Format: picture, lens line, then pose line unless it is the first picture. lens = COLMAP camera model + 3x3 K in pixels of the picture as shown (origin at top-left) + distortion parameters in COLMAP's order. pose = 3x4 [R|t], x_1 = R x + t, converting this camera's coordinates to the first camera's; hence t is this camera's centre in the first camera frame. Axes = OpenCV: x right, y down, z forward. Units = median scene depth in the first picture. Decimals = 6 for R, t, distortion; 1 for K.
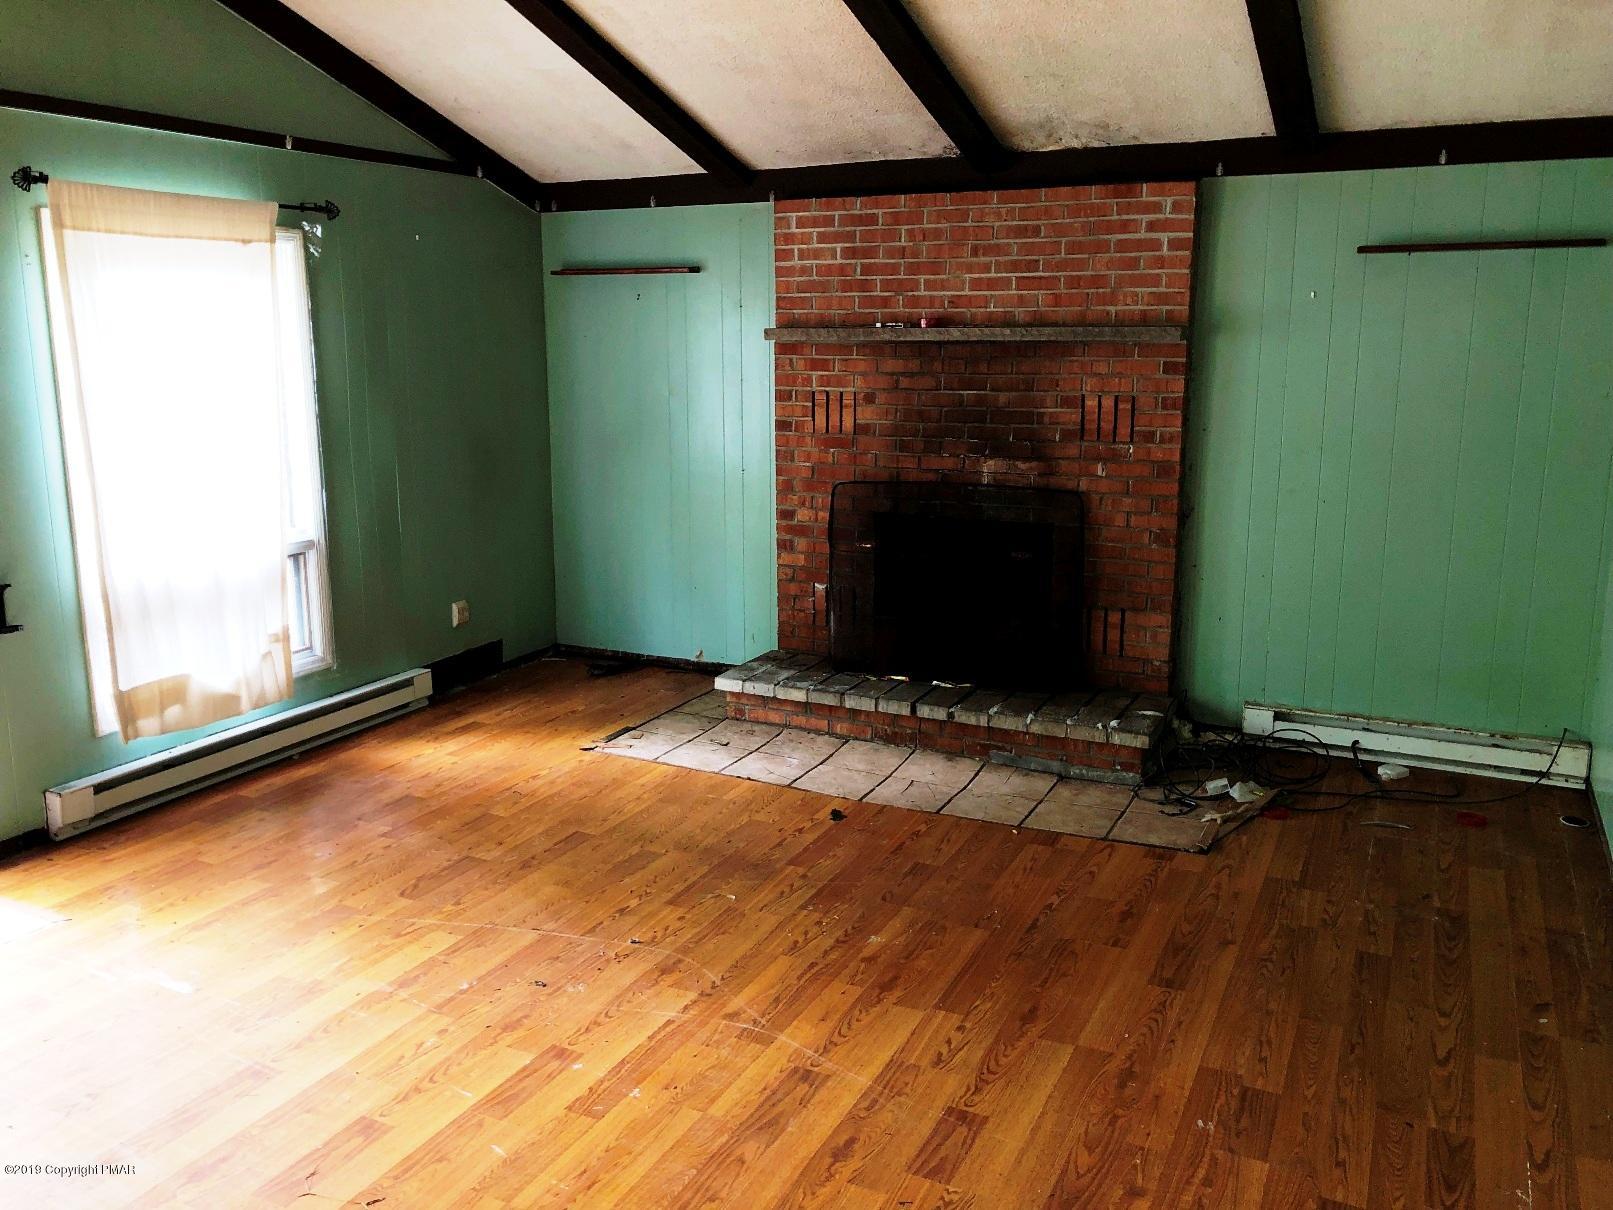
lens RADIAL K [[1315.9, 0, 806.5], [0, 1315.9, 605.0], [0, 0, 1]] dist [-0.001367, -0.000912]
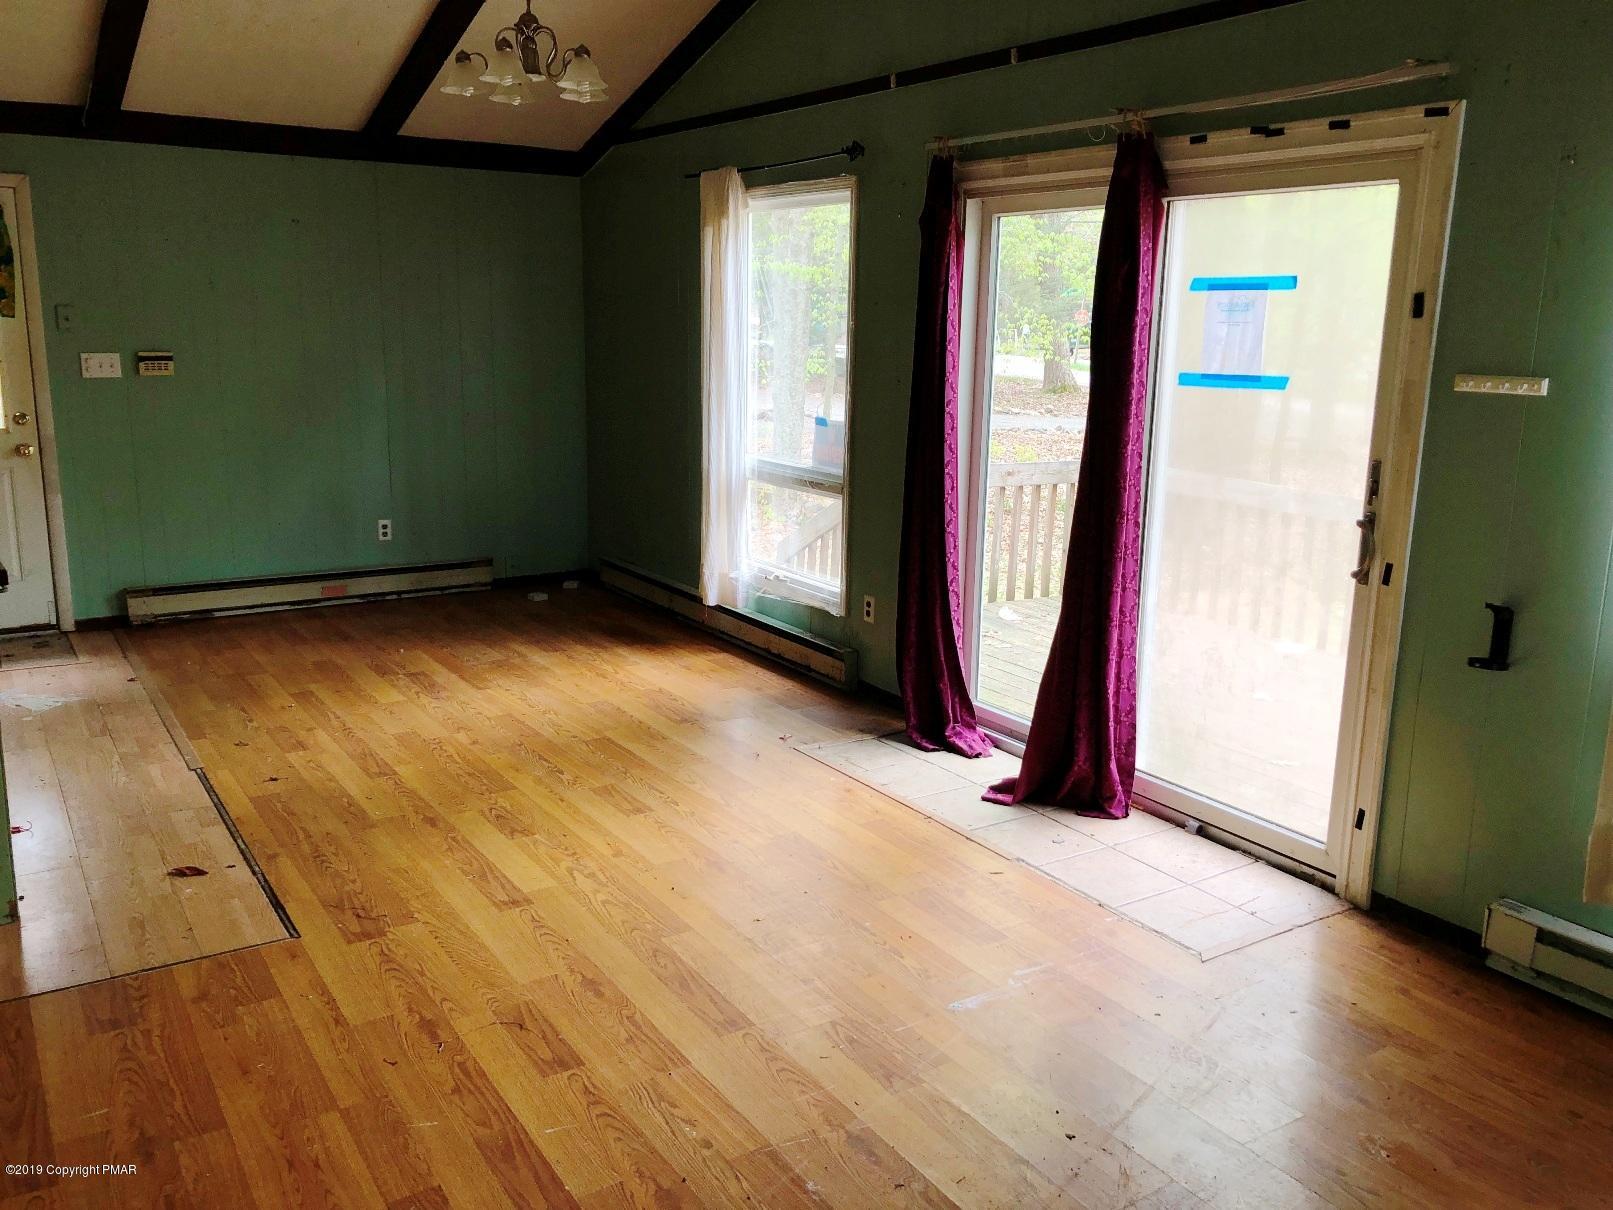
lens RADIAL K [[1315.9, 0, 806.5], [0, 1315.9, 605.0], [0, 0, 1]] dist [-0.001367, -0.000912]
pose [[-0.505451, 0.210523, -0.836779, 0.751575], [-0.169115, 0.926800, 0.335324, -0.260238], [0.846120, 0.311002, -0.432849, 1.465466]]
